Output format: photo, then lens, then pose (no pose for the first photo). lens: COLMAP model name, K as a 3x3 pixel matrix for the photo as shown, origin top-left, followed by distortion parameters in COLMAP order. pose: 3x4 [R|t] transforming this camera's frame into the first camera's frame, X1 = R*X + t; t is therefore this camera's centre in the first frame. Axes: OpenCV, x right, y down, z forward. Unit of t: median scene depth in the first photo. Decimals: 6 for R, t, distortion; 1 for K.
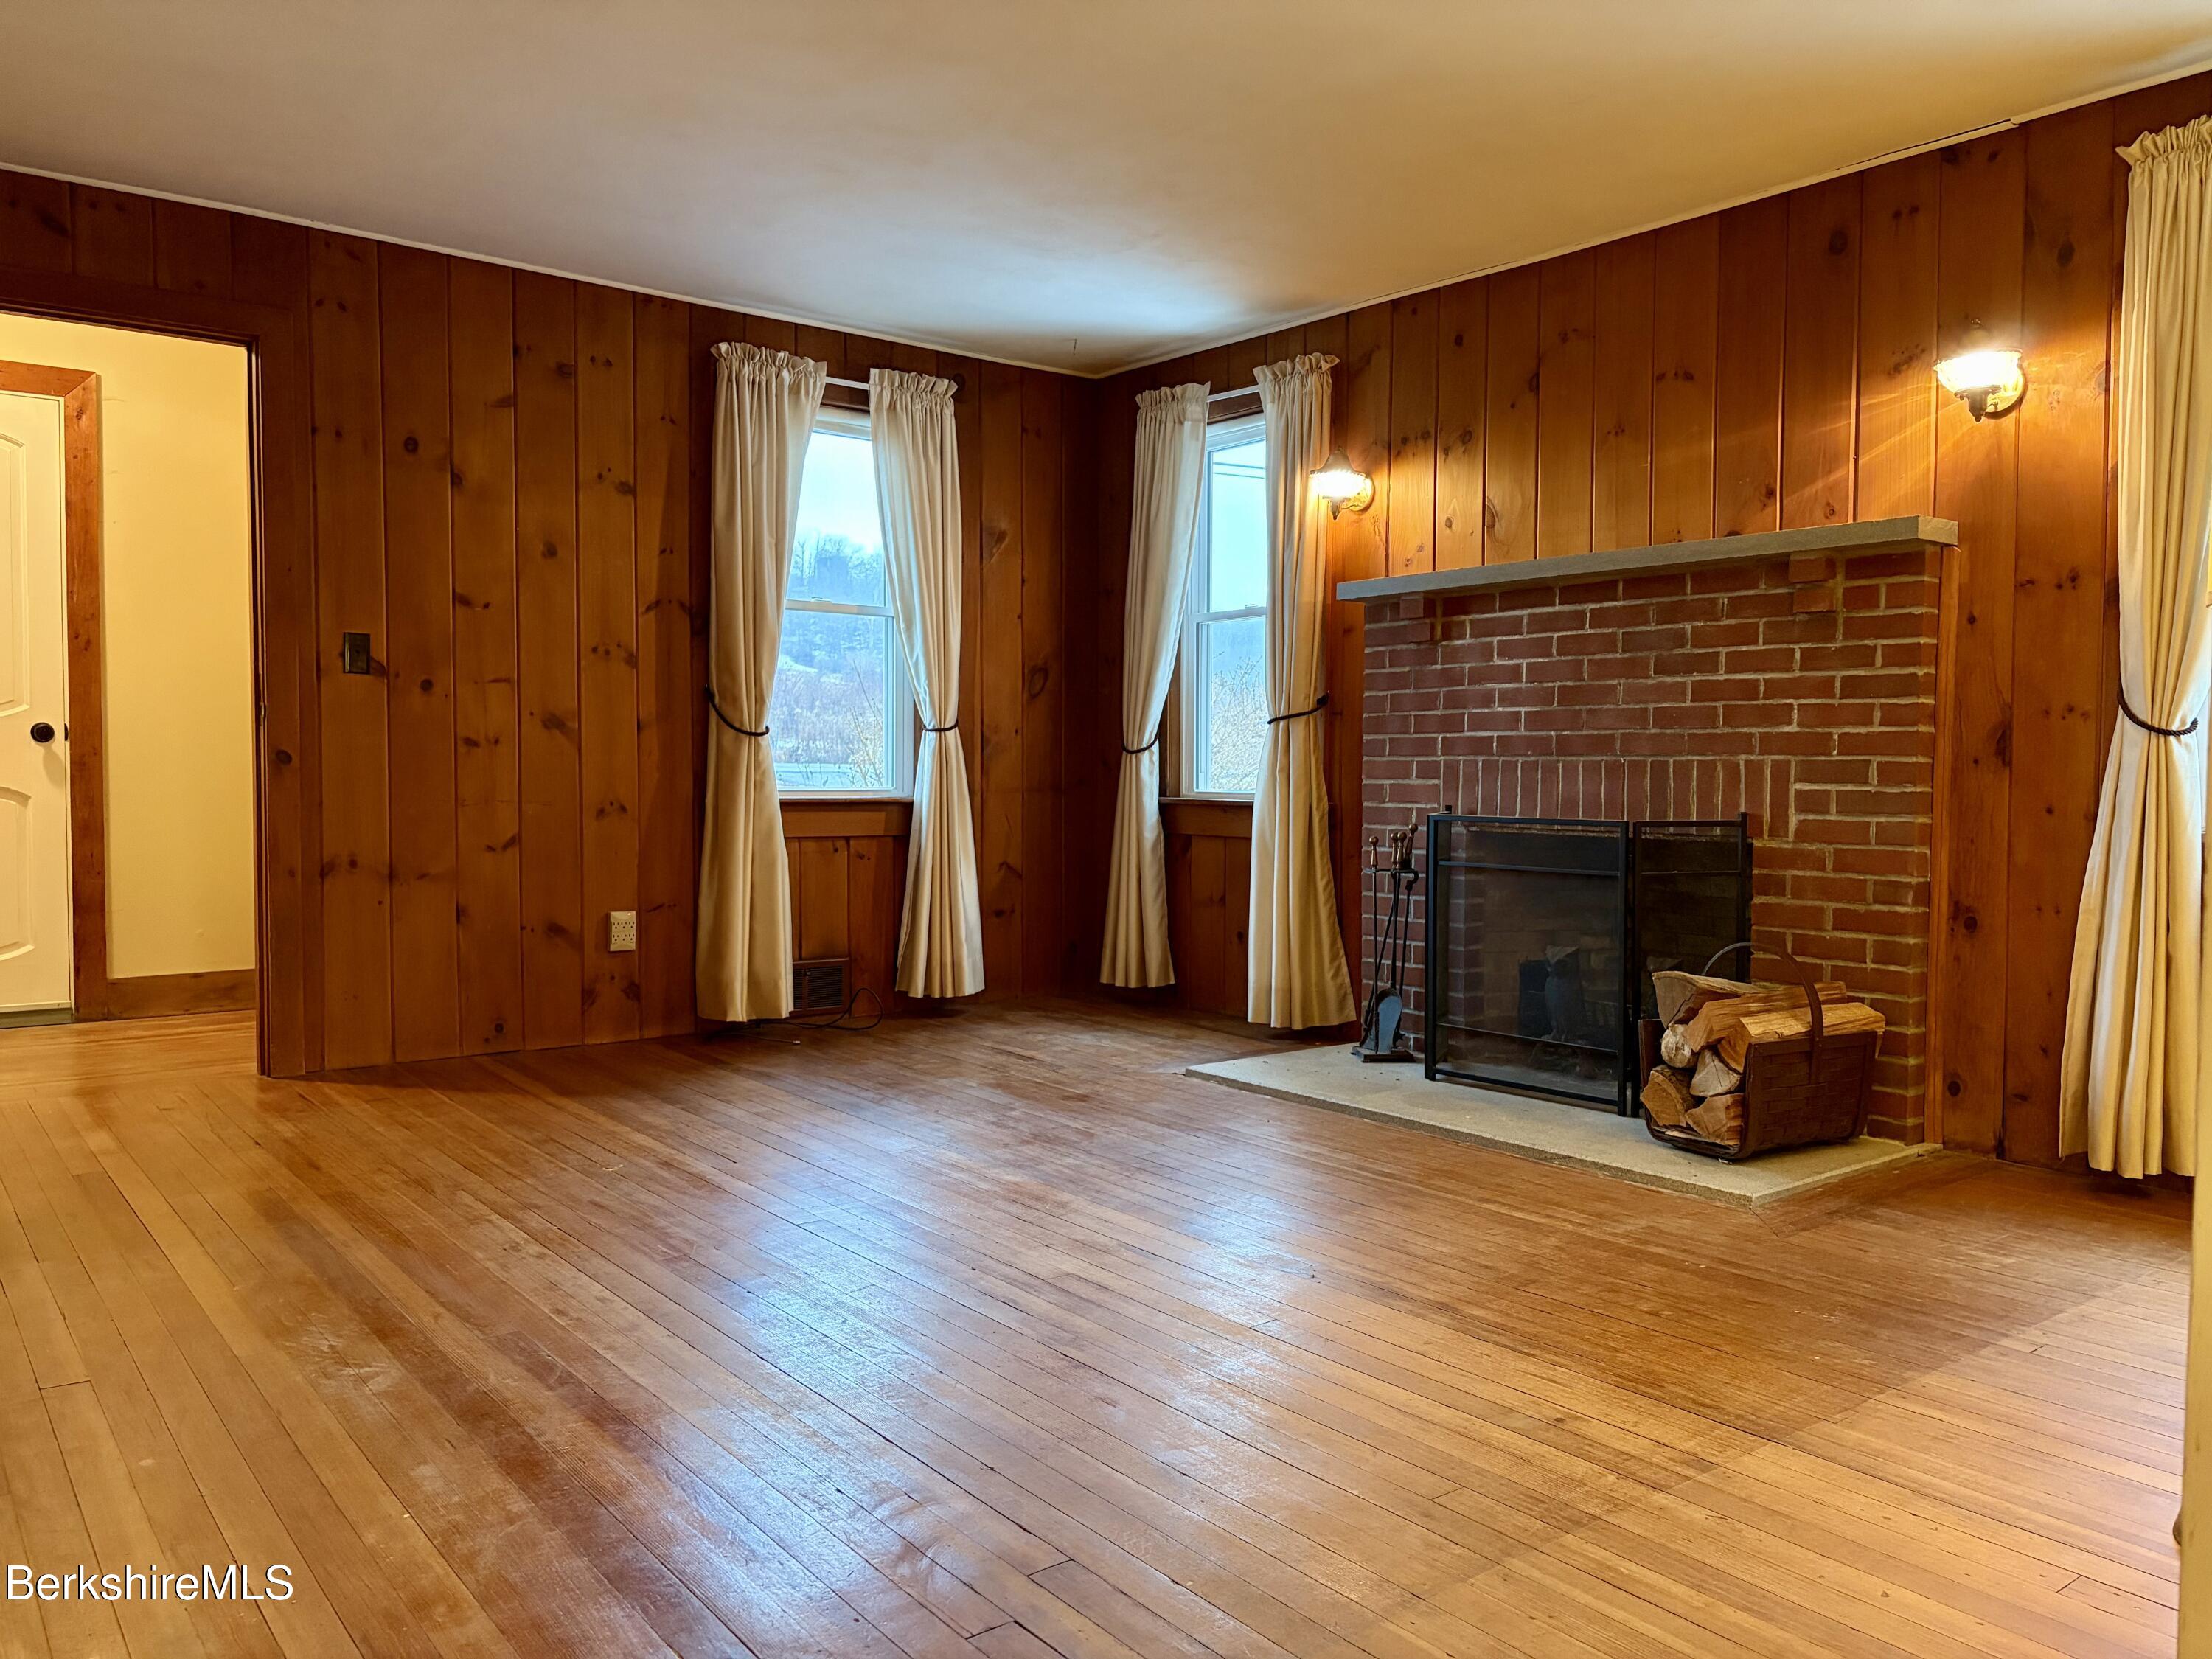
lens RADIAL K [[1676.1, 0, 1111.0], [0, 1676.1, 811.4], [0, 0, 1]] dist [0.034440, -0.009333]
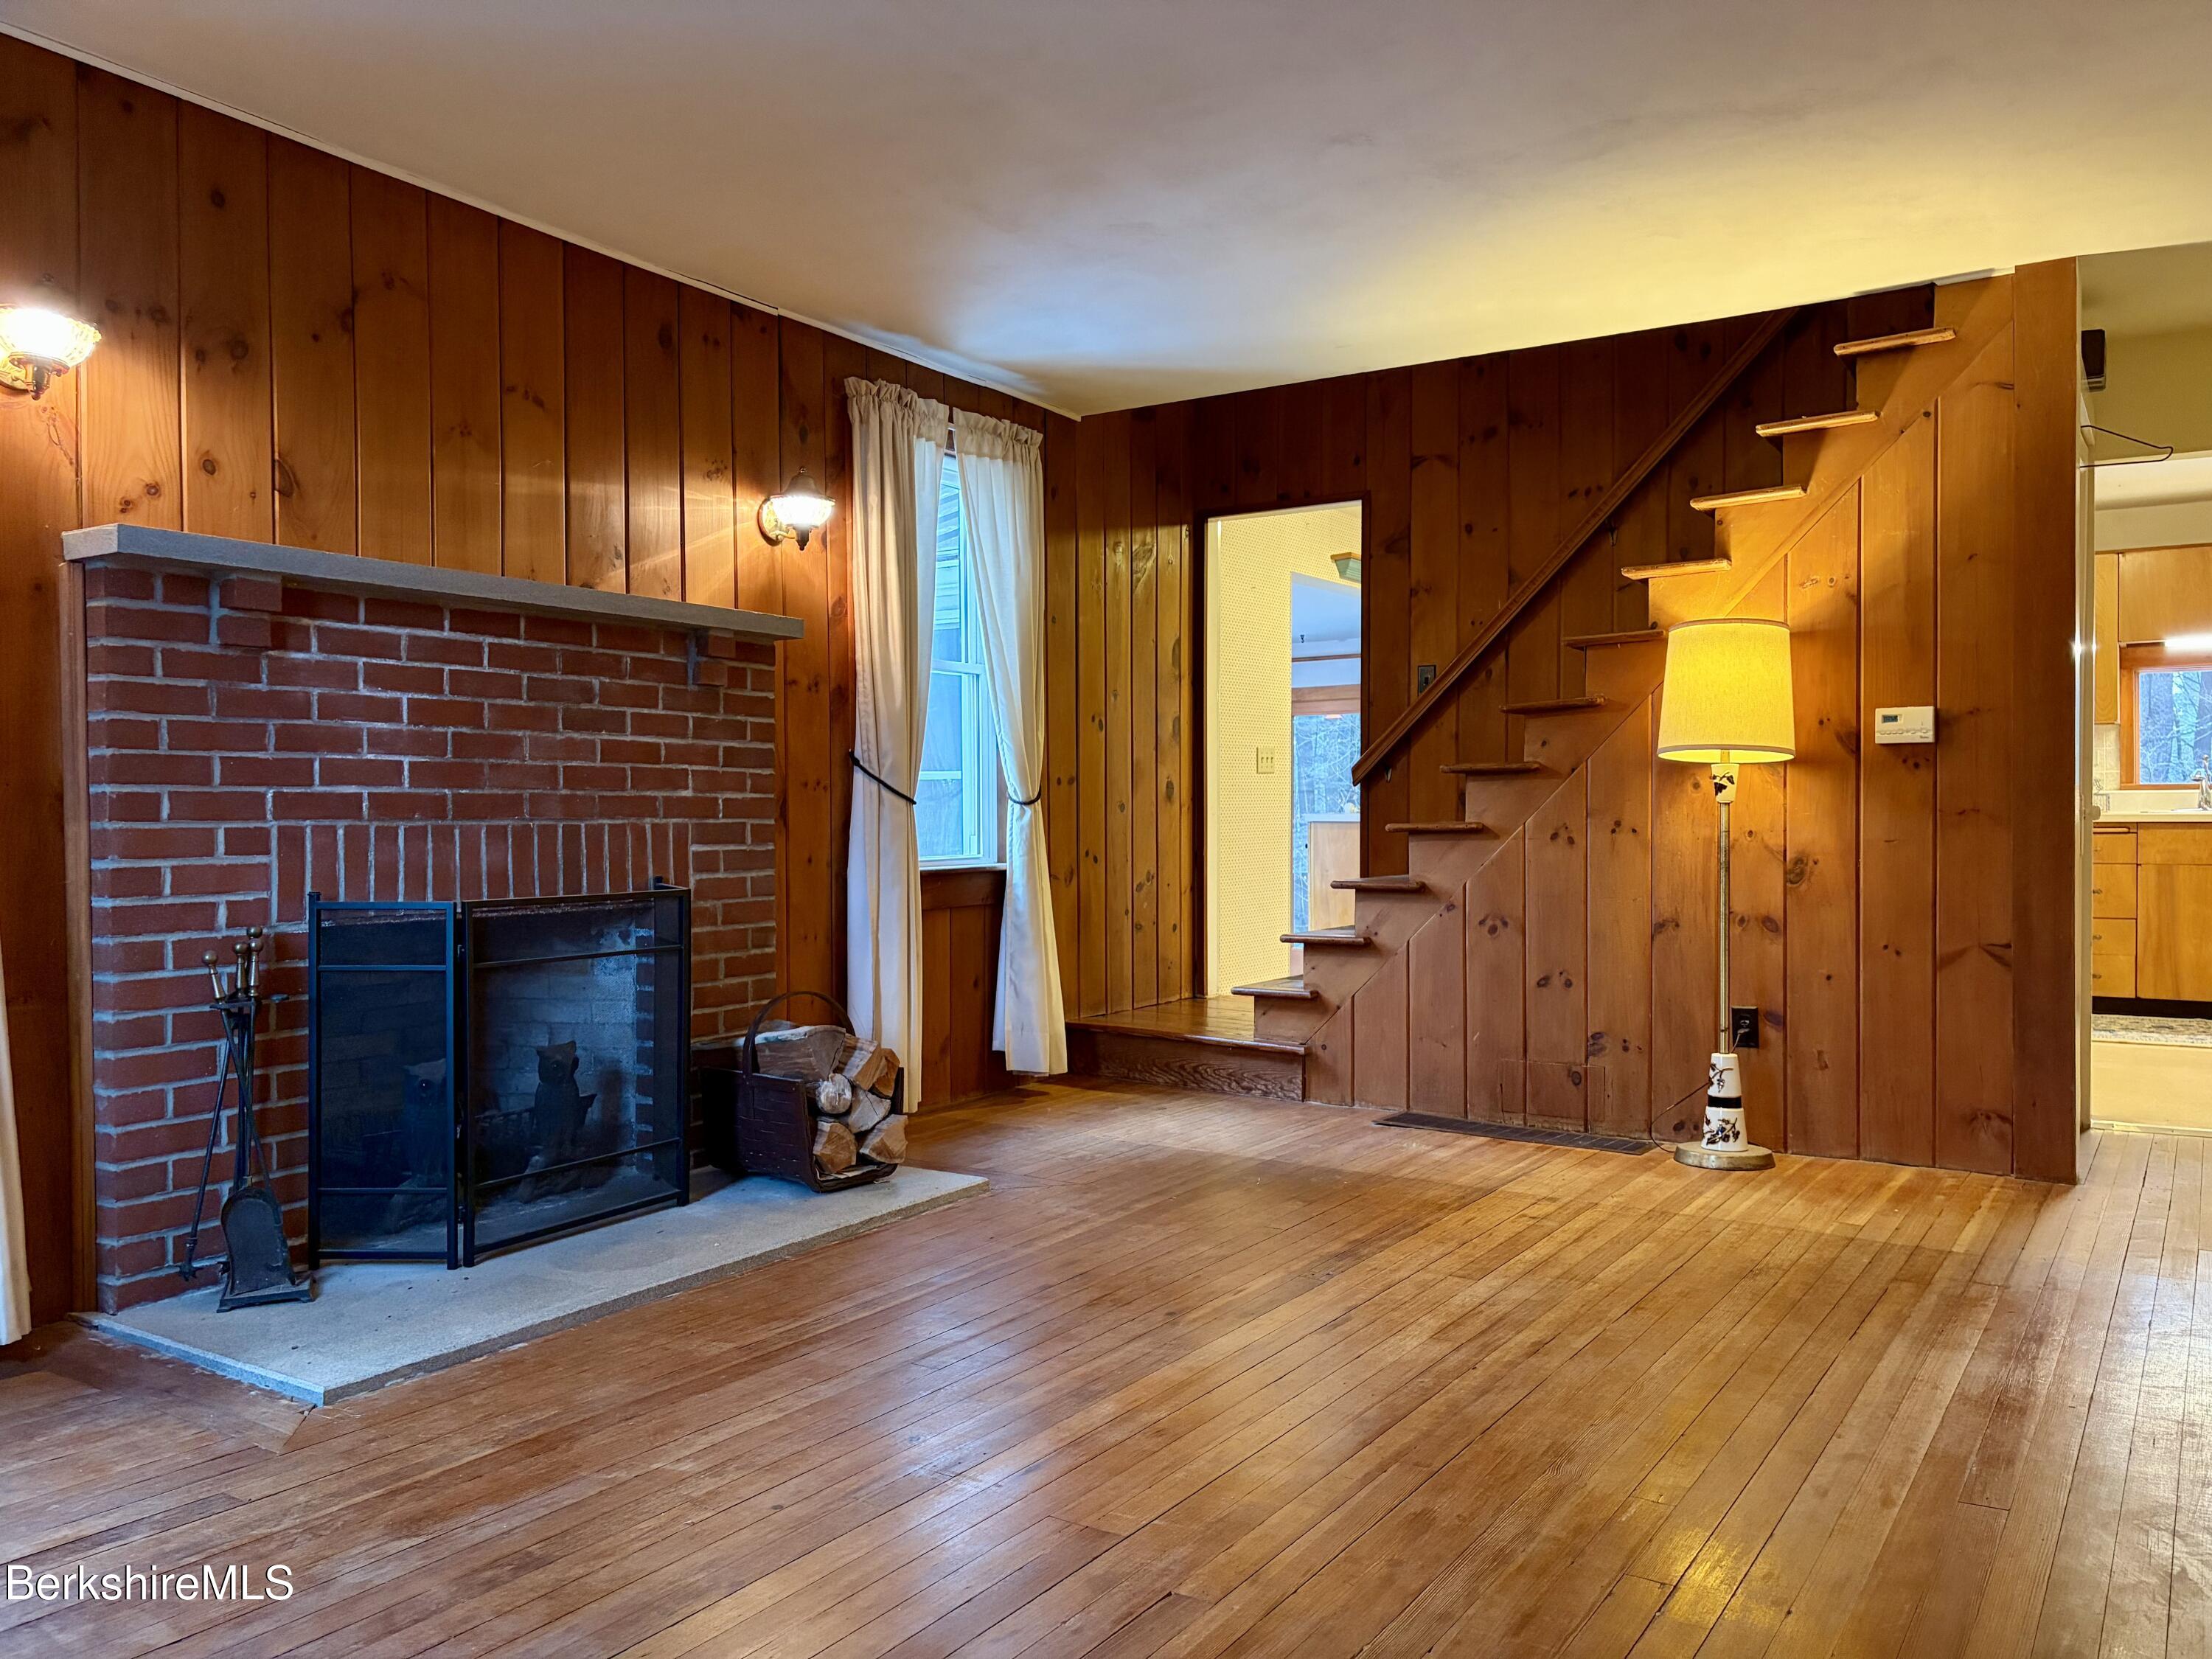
lens RADIAL K [[1676.1, 0, 1111.0], [0, 1676.1, 811.4], [0, 0, 1]] dist [0.034440, -0.009333]
pose [[-0.328966, -0.002390, 0.944339, -0.600644], [0.028037, 0.999531, 0.012296, -0.038812], [-0.943926, 0.030522, -0.328745, 0.985794]]
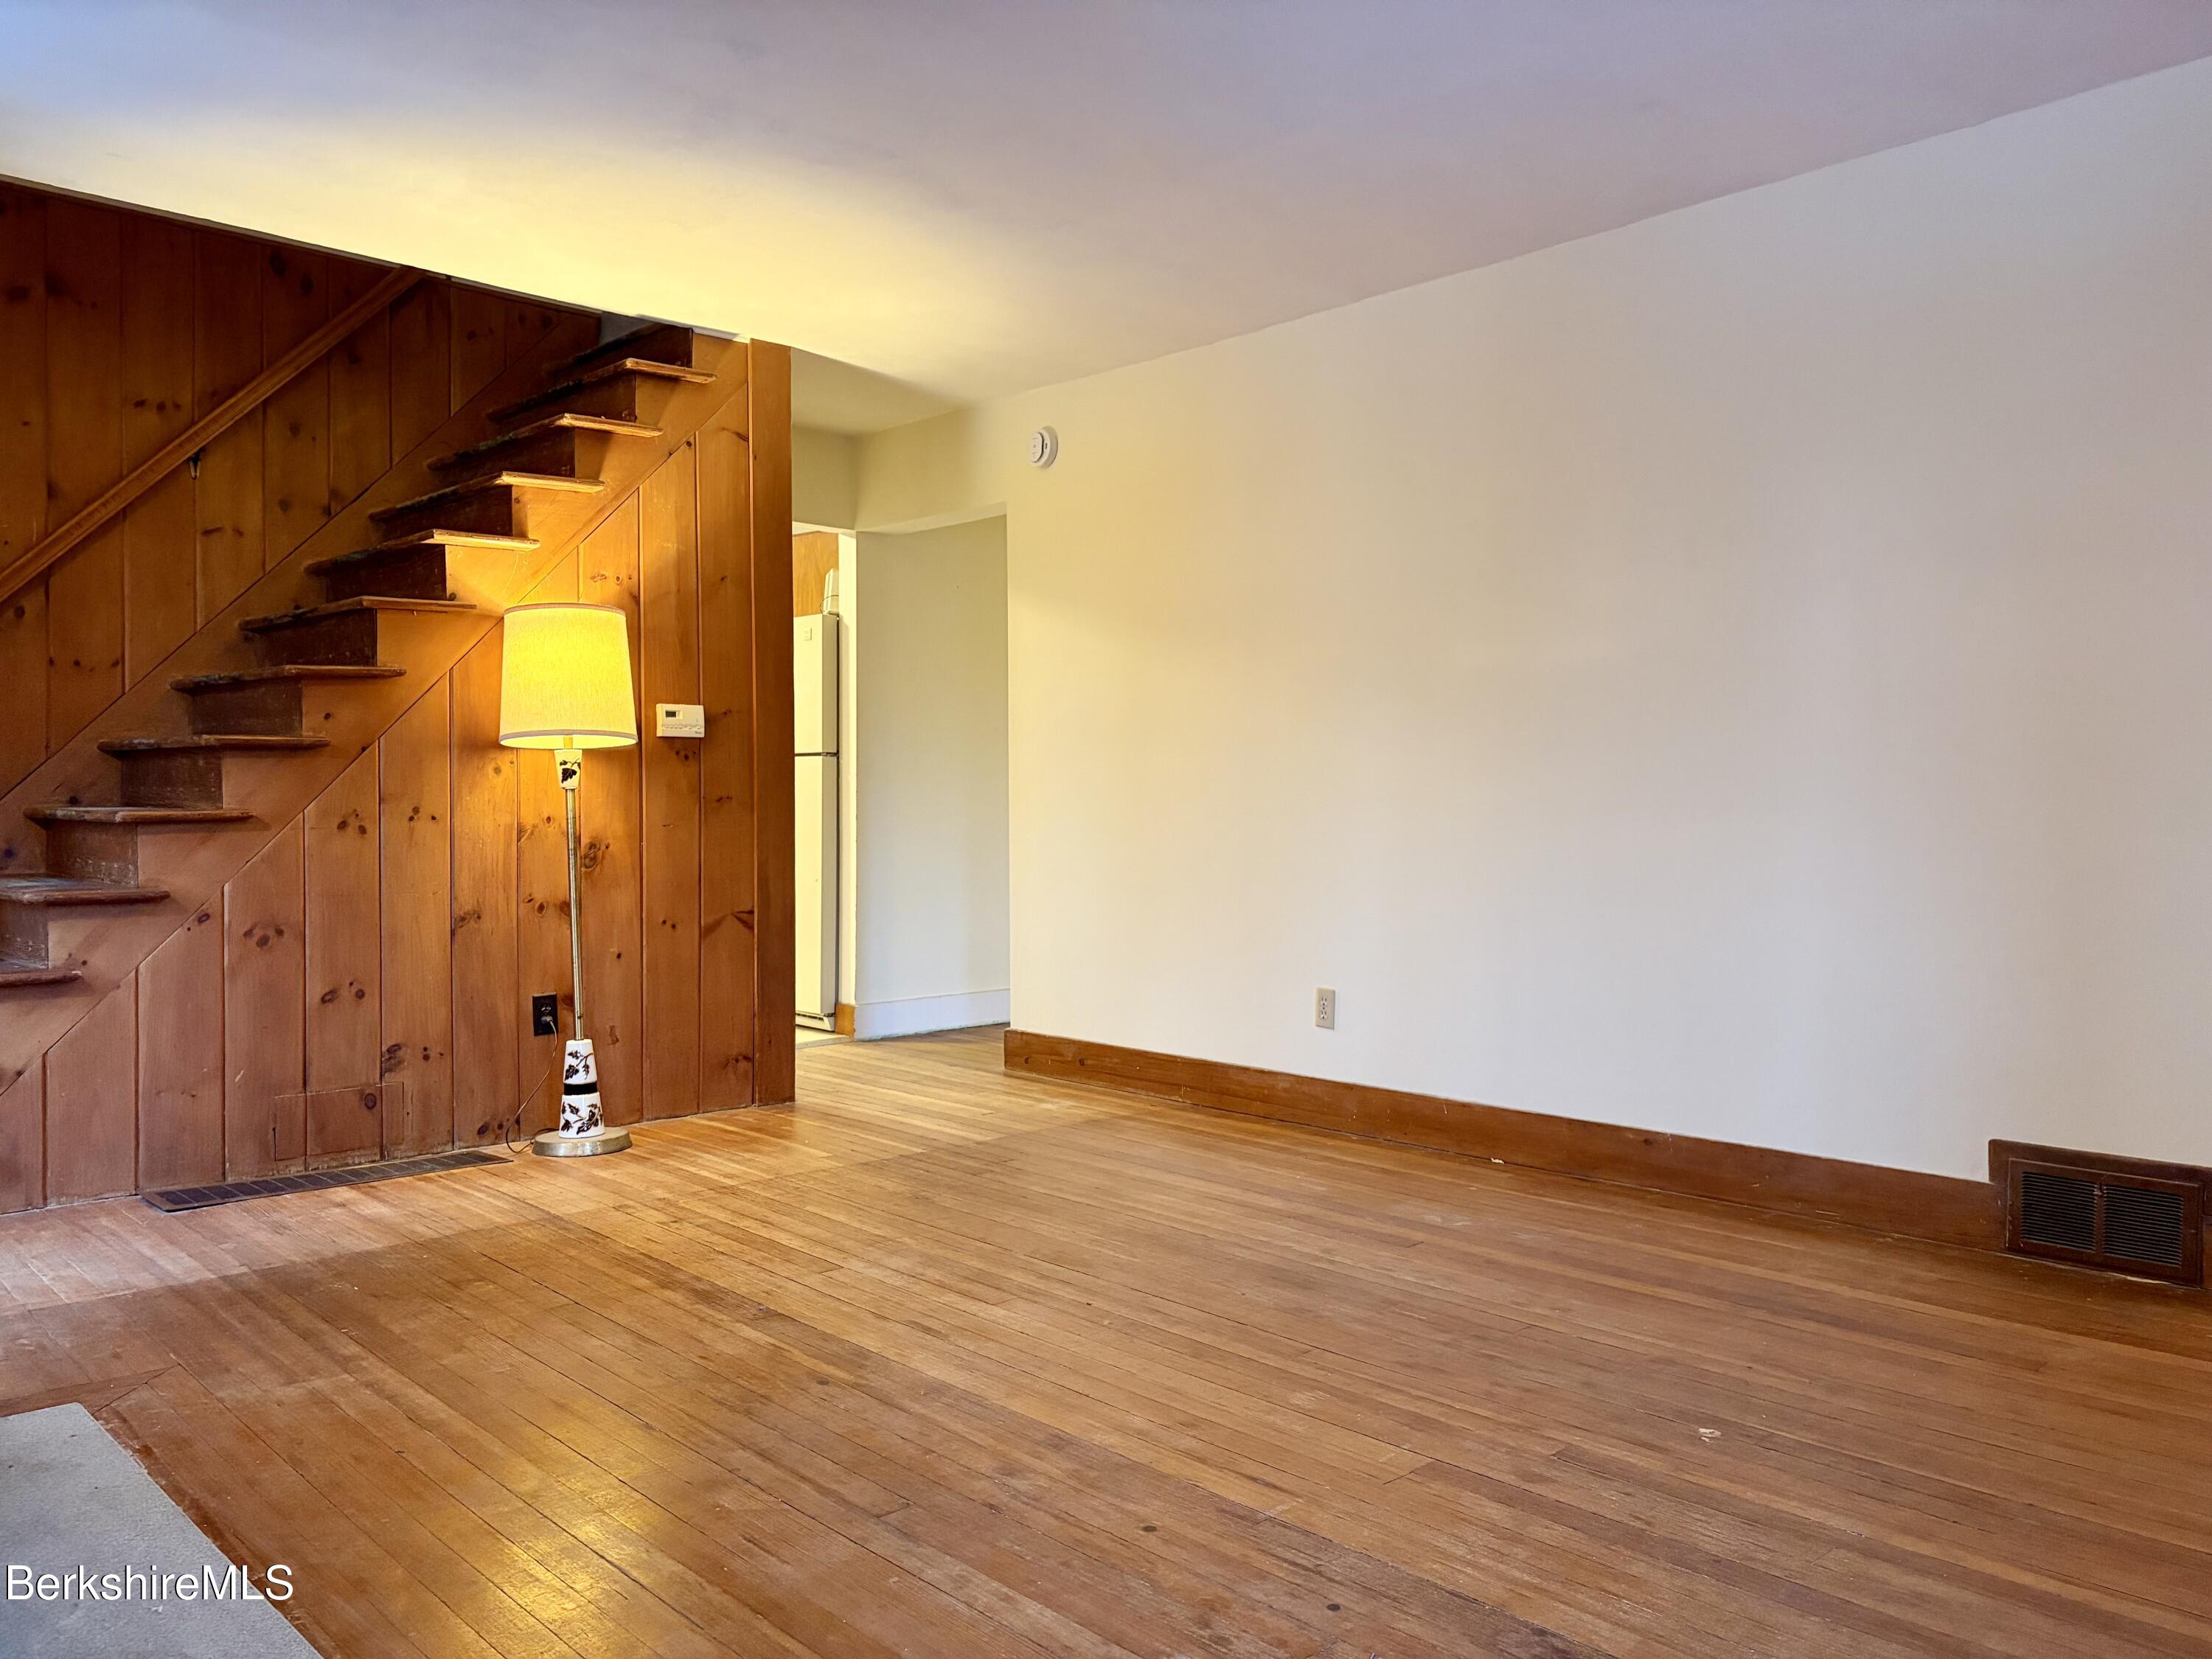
lens RADIAL K [[1676.1, 0, 1111.0], [0, 1676.1, 811.4], [0, 0, 1]] dist [0.034440, -0.009333]
pose [[-0.995282, -0.005060, -0.096889, 0.004665], [-0.008302, 0.999418, 0.033090, -0.043581], [0.096665, 0.033738, -0.994745, 1.333710]]
